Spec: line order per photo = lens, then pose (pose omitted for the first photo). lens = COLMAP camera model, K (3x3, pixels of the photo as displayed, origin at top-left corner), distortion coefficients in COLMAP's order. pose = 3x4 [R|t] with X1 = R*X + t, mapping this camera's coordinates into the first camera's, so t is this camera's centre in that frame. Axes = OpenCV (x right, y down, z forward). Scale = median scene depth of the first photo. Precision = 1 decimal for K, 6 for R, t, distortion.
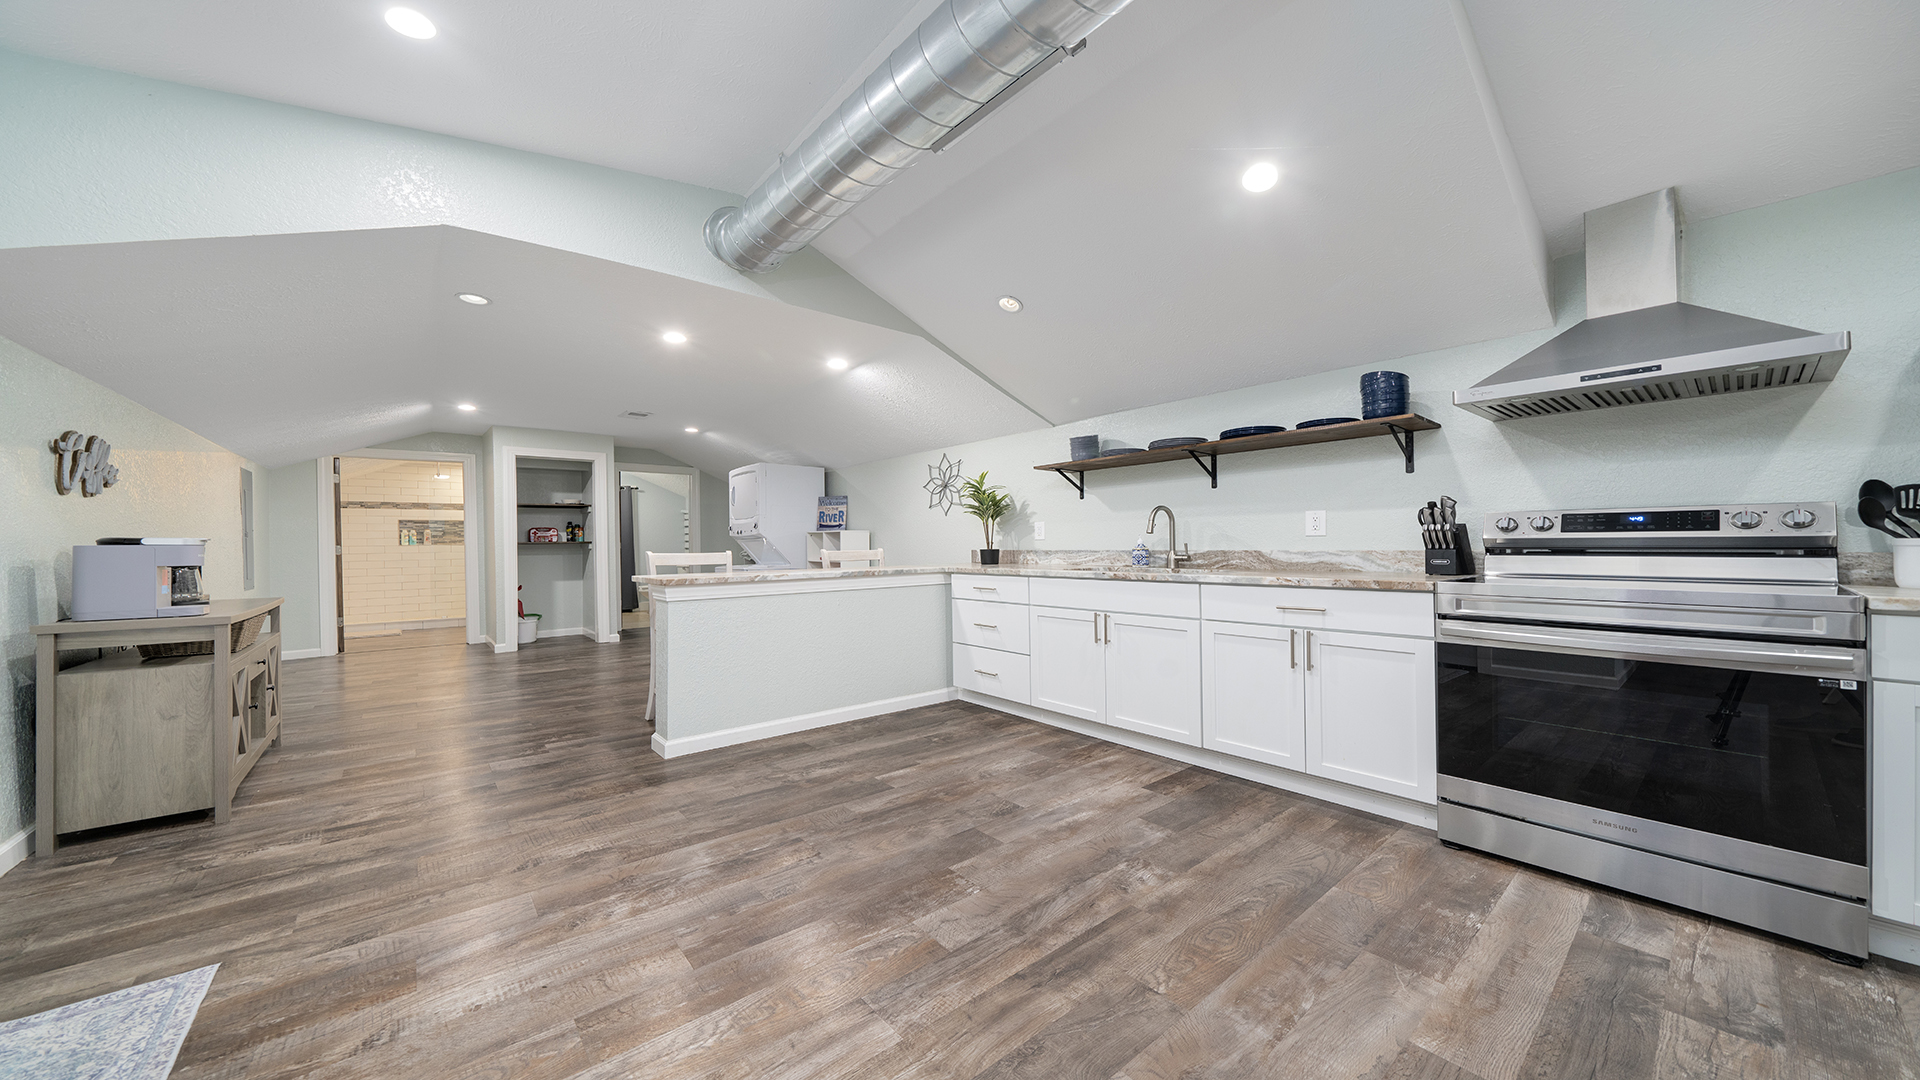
lens RADIAL K [[662.2, 0, 956.2], [0, 662.2, 549.9], [0, 0, 1]] dist [-0.015520, 0.000608]
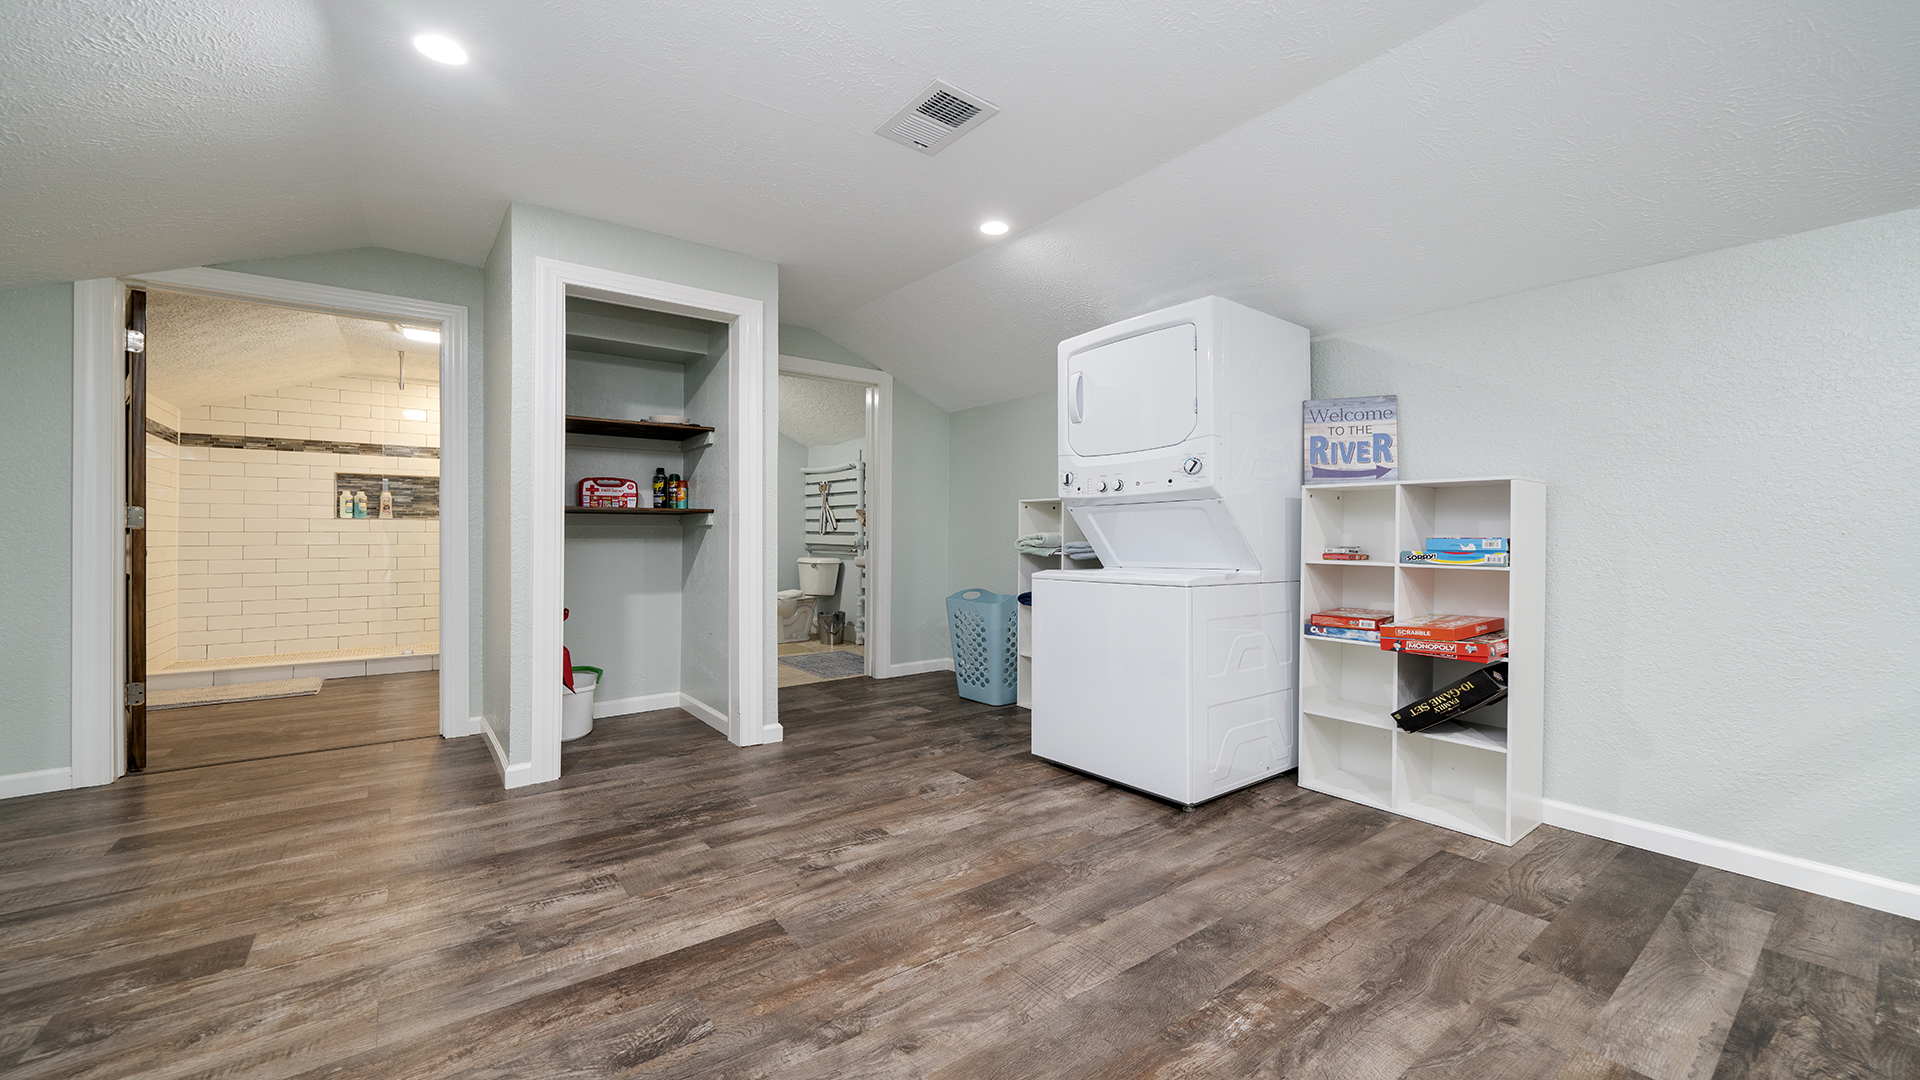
lens RADIAL K [[718.3, 0, 926.0], [0, 718.3, 545.2], [0, 0, 1]] dist [-0.001990, -0.000015]
pose [[0.997619, 0.015485, -0.067213, -0.423674], [-0.015305, 0.999878, 0.003197, 0.009029], [0.067254, -0.002161, 0.997734, 0.586310]]
